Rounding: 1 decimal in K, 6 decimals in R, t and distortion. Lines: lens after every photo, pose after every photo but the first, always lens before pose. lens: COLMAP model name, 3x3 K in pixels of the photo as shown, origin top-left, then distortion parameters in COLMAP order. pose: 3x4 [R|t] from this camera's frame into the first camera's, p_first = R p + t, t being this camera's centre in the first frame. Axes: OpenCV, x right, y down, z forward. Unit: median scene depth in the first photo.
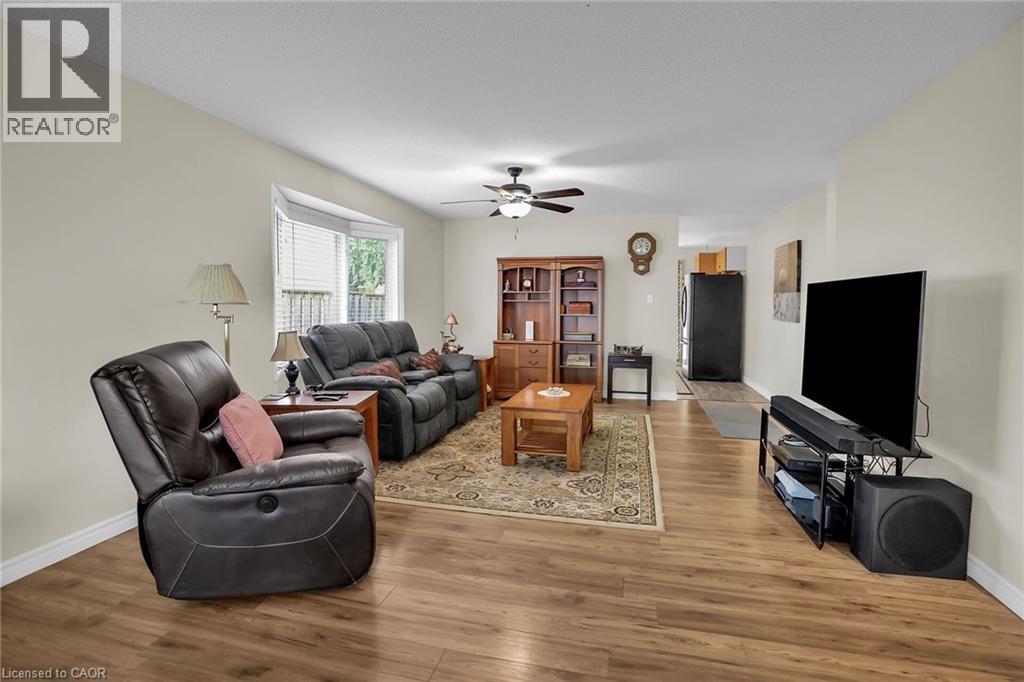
lens RADIAL K [[480.2, 0, 515.8], [0, 480.2, 310.1], [0, 0, 1]] dist [0.001436, 0.000364]
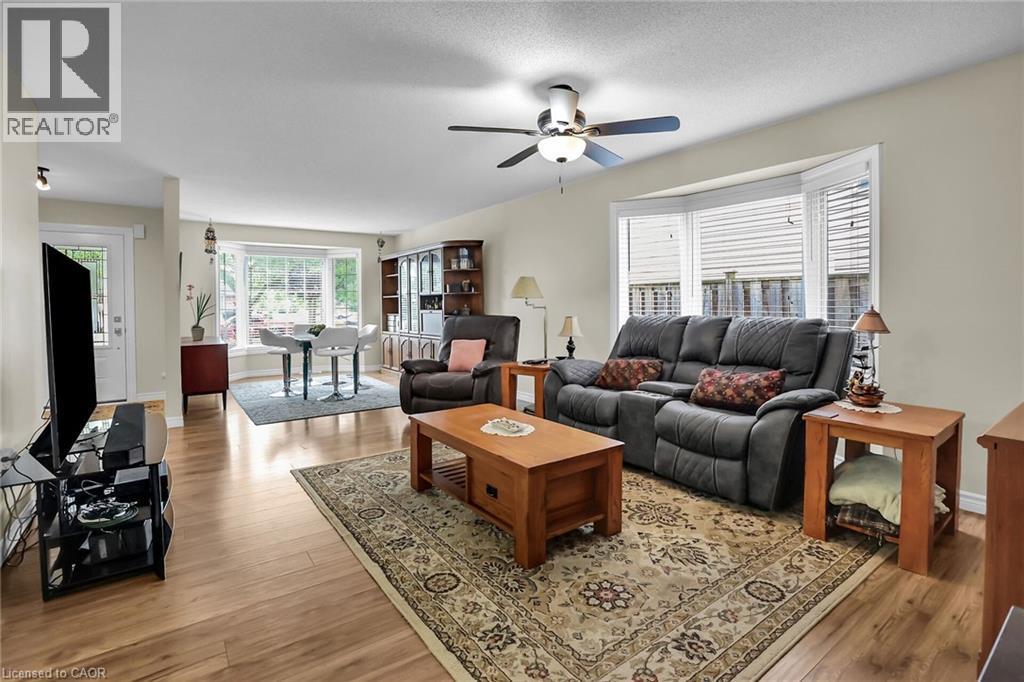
lens RADIAL K [[480.2, 0, 515.8], [0, 480.2, 310.1], [0, 0, 1]] dist [0.001436, 0.000364]
pose [[-0.635502, 0.015547, -0.771942, 0.534856], [0.003674, 0.999847, 0.017113, 0.001118], [0.772090, 0.008040, -0.635462, 1.332521]]
